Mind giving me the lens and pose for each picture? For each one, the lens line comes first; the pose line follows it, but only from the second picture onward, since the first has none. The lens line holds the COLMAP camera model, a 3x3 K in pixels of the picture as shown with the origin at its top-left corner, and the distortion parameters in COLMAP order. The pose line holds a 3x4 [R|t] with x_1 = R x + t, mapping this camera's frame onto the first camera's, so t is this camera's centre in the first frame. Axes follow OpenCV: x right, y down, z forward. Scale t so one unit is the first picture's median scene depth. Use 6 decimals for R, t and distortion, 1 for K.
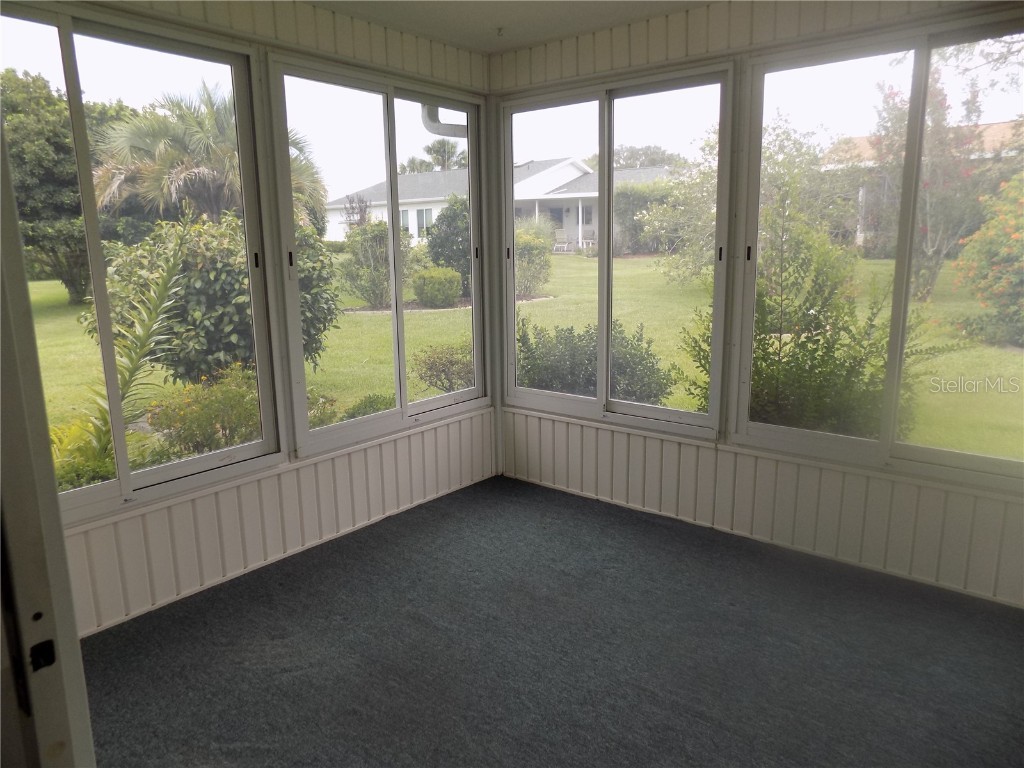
lens RADIAL K [[687.3, 0, 512.6], [0, 687.3, 377.9], [0, 0, 1]] dist [-0.094122, 0.087273]
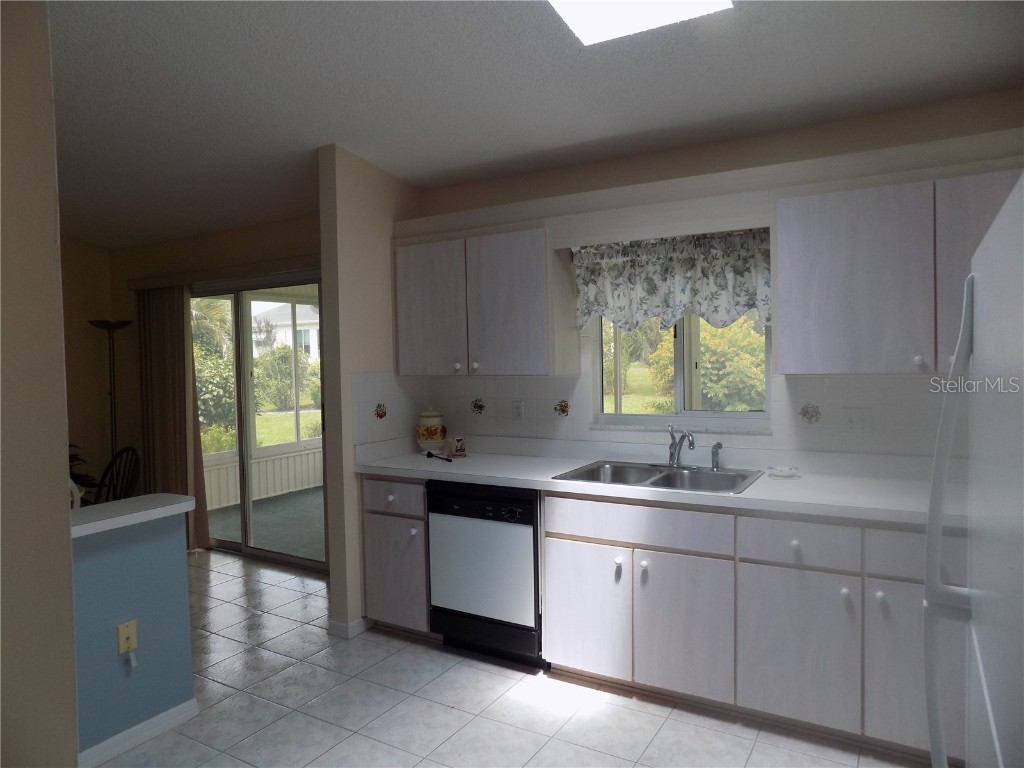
lens RADIAL K [[687.3, 0, 512.6], [0, 687.3, 377.9], [0, 0, 1]] dist [-0.094122, 0.087273]
pose [[0.990403, -0.010870, 0.137783, 0.066120], [0.033006, 0.986660, -0.159412, 0.064370], [-0.134212, 0.162430, 0.977550, -0.375884]]
